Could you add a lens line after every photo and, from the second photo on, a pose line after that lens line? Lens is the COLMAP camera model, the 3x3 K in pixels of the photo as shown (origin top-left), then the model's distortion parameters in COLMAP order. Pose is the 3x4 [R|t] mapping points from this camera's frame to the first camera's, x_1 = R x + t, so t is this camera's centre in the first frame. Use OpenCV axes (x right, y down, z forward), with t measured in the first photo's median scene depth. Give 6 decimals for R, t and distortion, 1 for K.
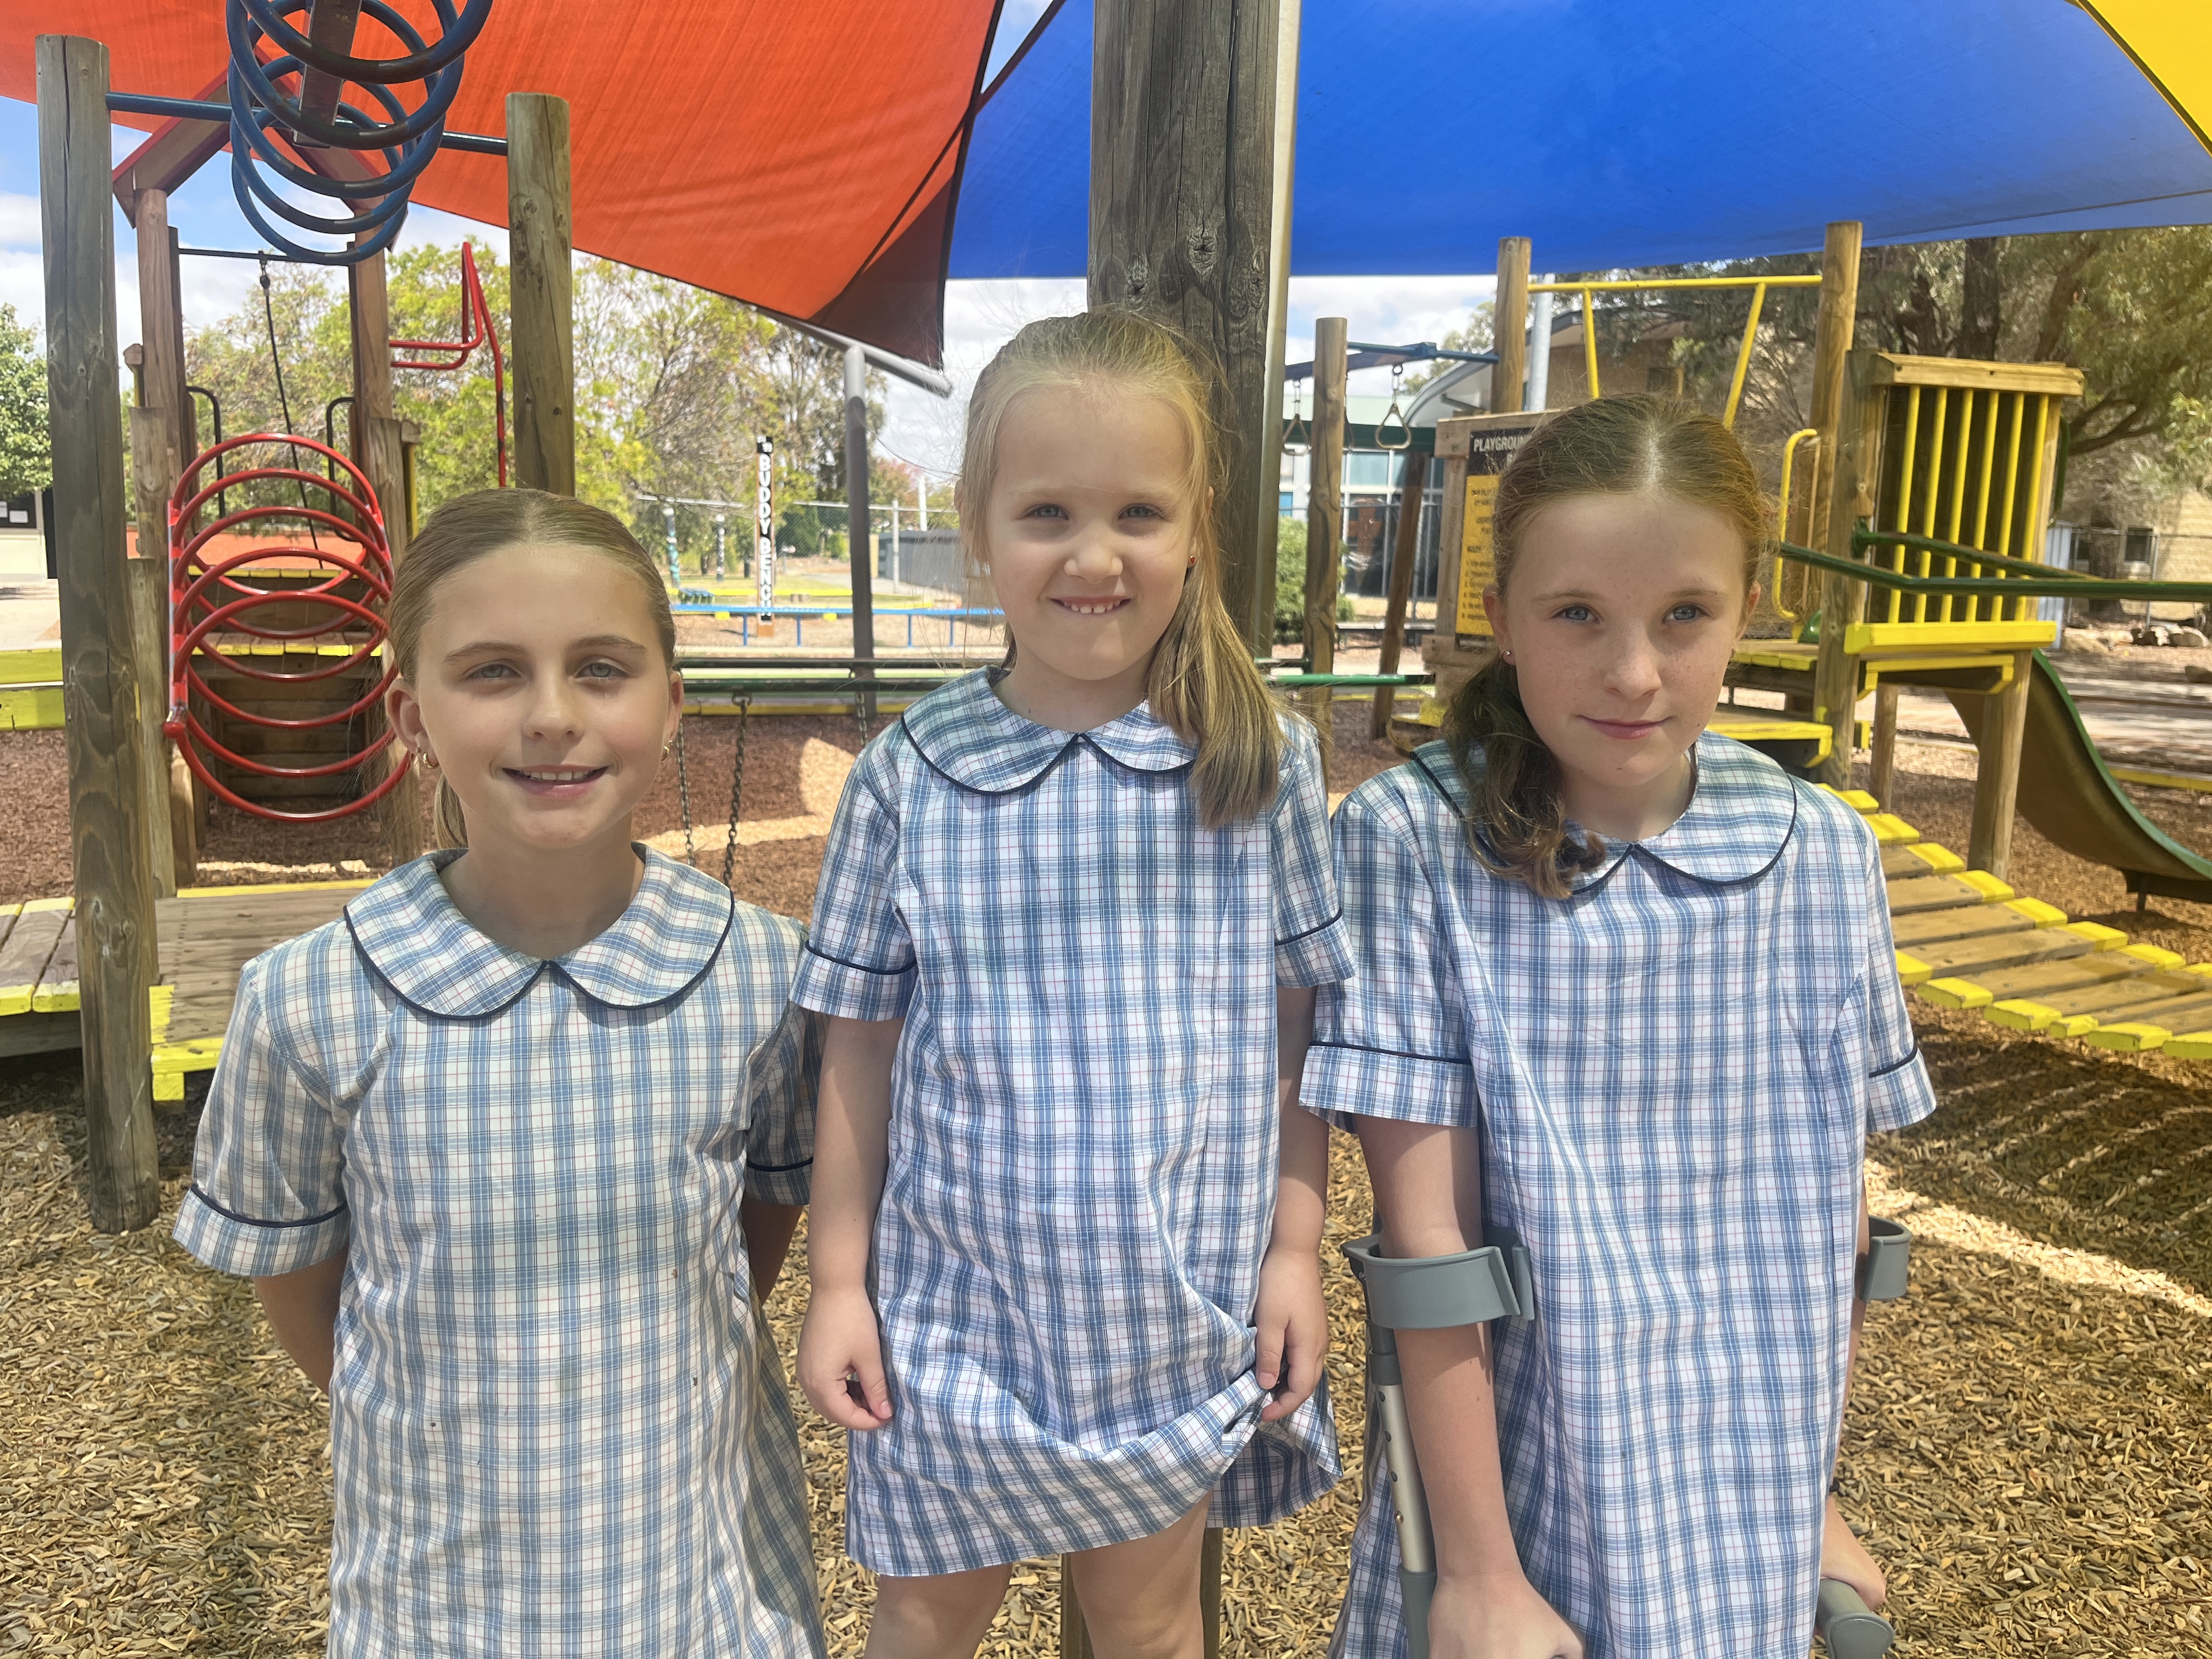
lens RADIAL K [[1691.2, 0, 1098.7], [0, 1691.2, 820.3], [0, 0, 1]] dist [0.087315, -0.138519]
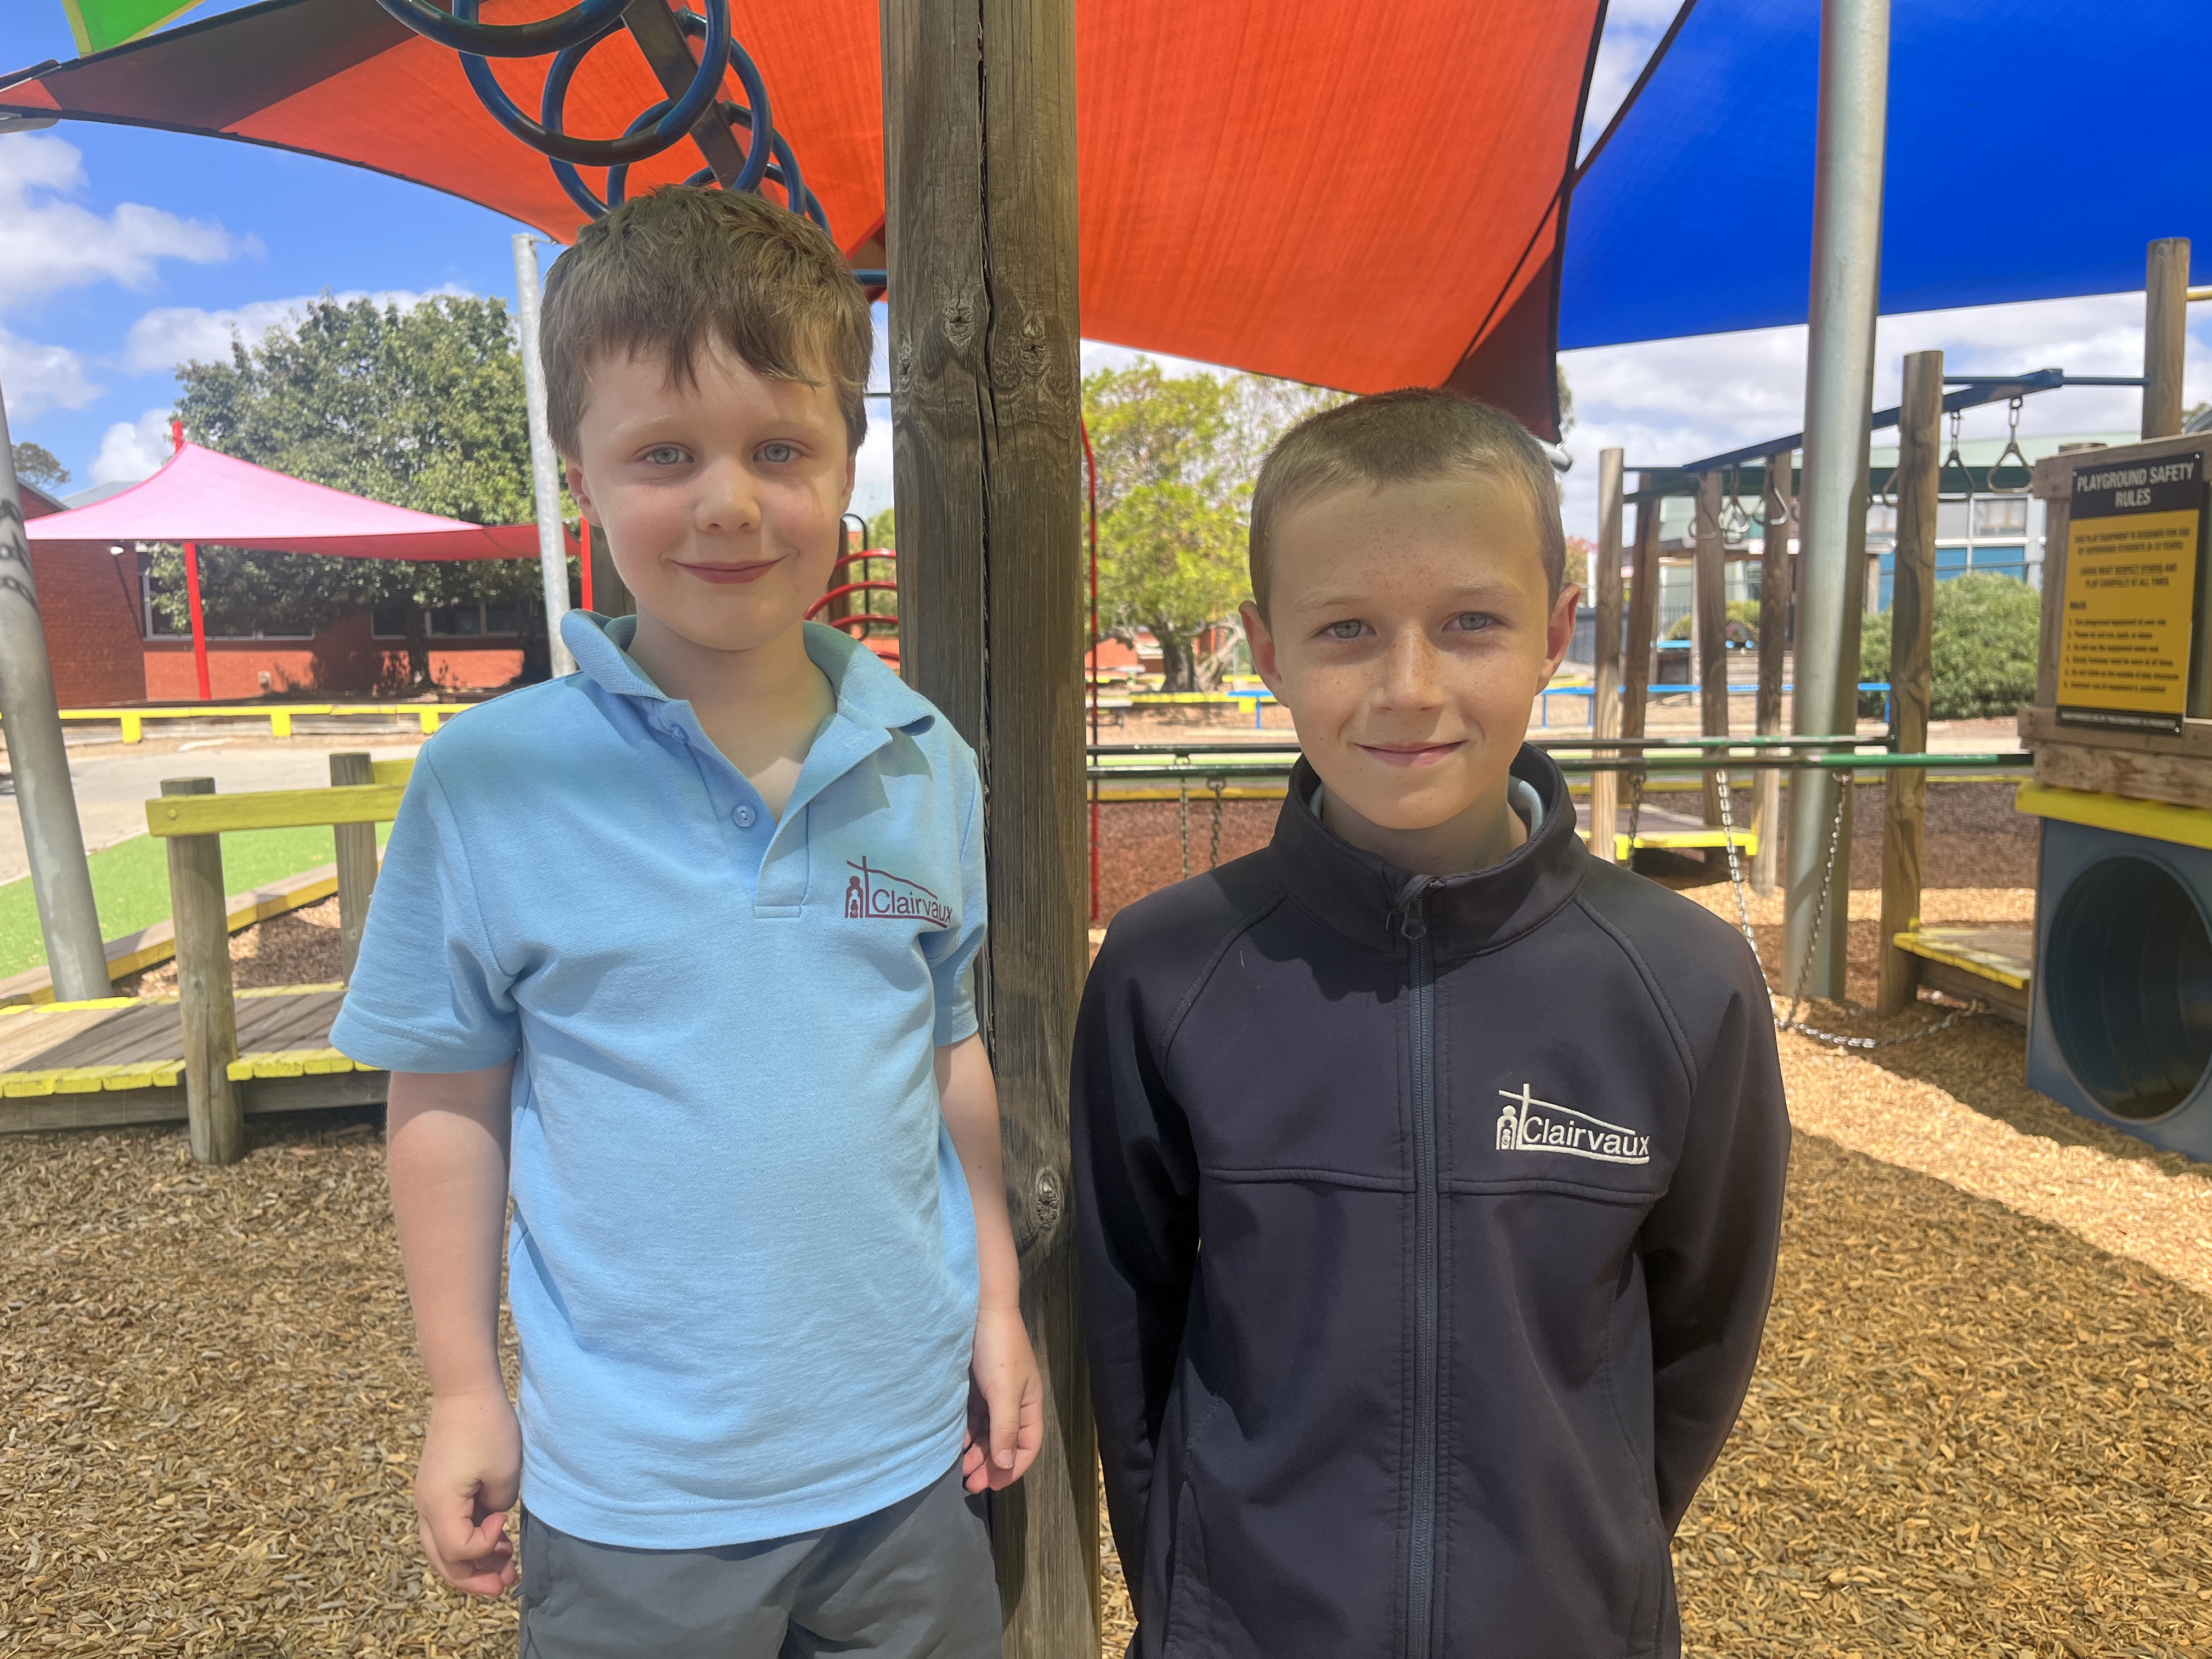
lens RADIAL K [[1685.6, 0, 1108.9], [0, 1685.6, 838.6], [0, 0, 1]] dist [0.087703, -0.149964]
pose [[0.921958, 0.011459, -0.387120, 0.112324], [-0.025712, 0.999168, -0.031659, -0.004759], [0.386435, 0.039142, 0.921486, 0.040503]]
